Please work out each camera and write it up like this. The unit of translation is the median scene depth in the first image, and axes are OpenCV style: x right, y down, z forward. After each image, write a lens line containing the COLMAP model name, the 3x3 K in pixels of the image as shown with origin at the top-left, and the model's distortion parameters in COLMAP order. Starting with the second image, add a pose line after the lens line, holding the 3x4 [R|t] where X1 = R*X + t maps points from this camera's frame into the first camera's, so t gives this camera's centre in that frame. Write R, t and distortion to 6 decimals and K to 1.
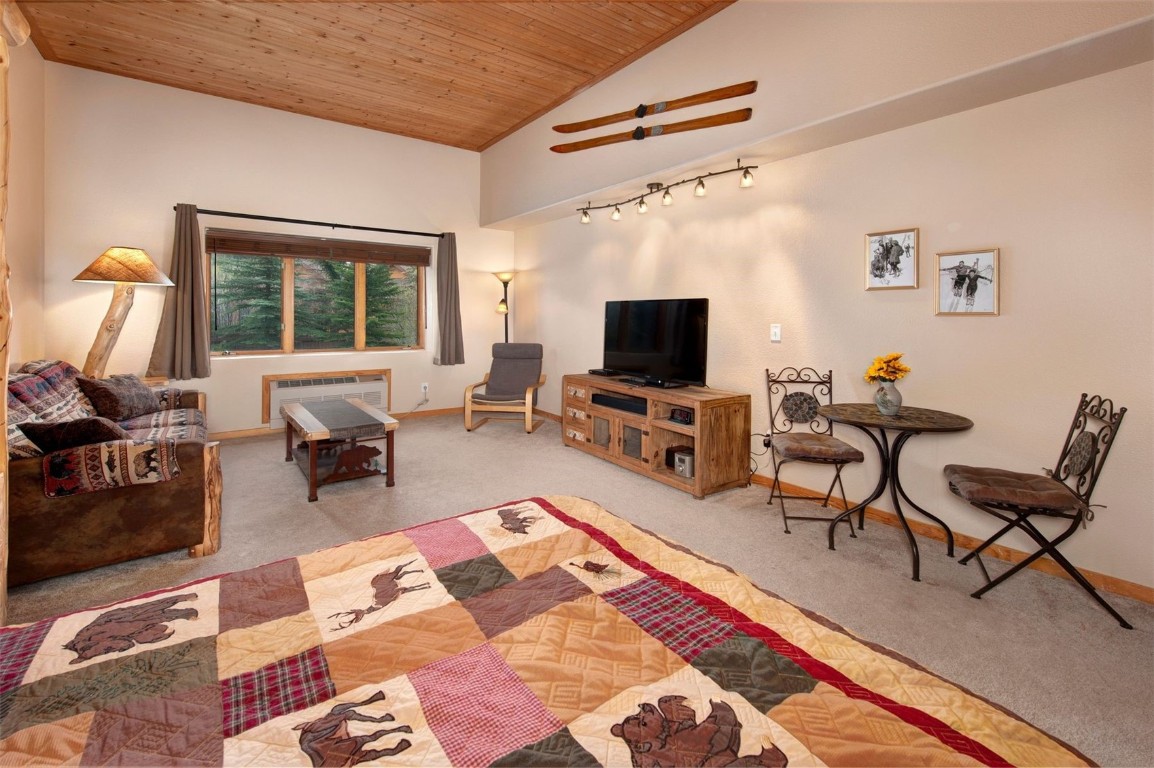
lens RADIAL K [[498.3, 0, 575.2], [0, 498.3, 324.2], [0, 0, 1]] dist [0.005649, -0.000525]
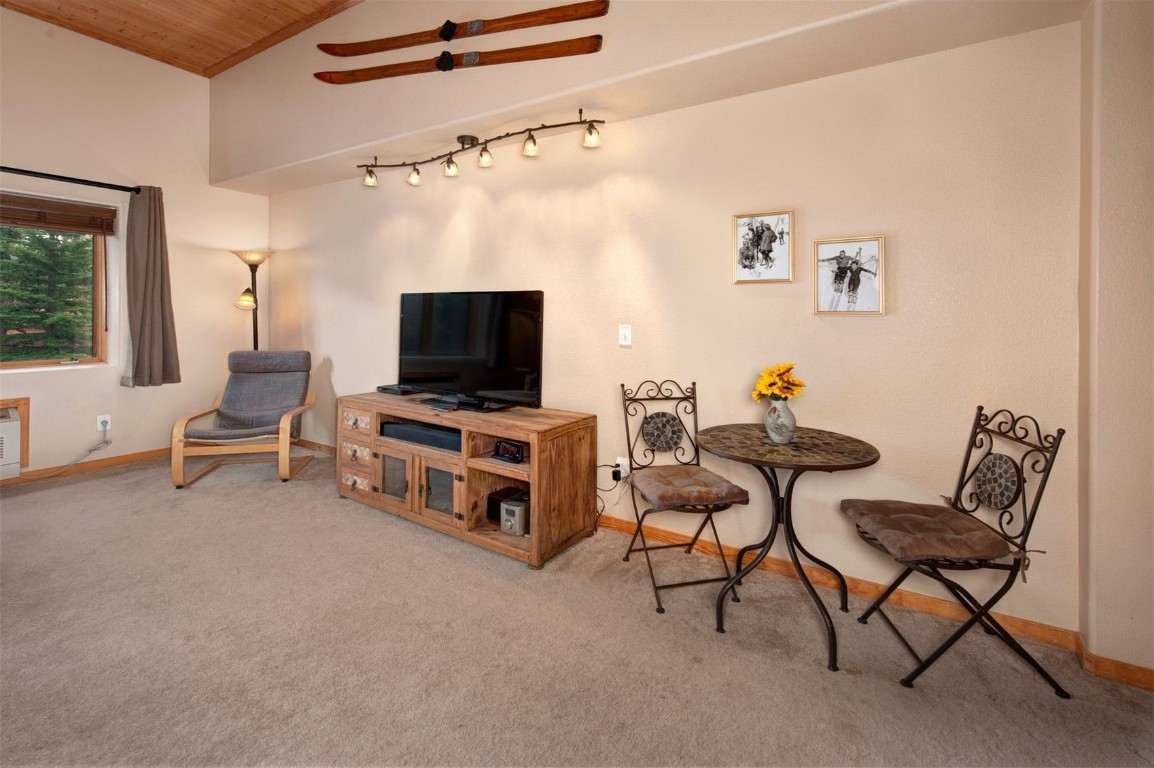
lens RADIAL K [[487.7, 0, 582.0], [0, 487.7, 331.4], [0, 0, 1]] dist [0.014038, -0.000014]
pose [[0.919858, -0.009349, 0.392141, 0.032779], [0.001301, 0.999783, 0.020784, -0.005865], [-0.392250, -0.018608, 0.919670, 0.310746]]
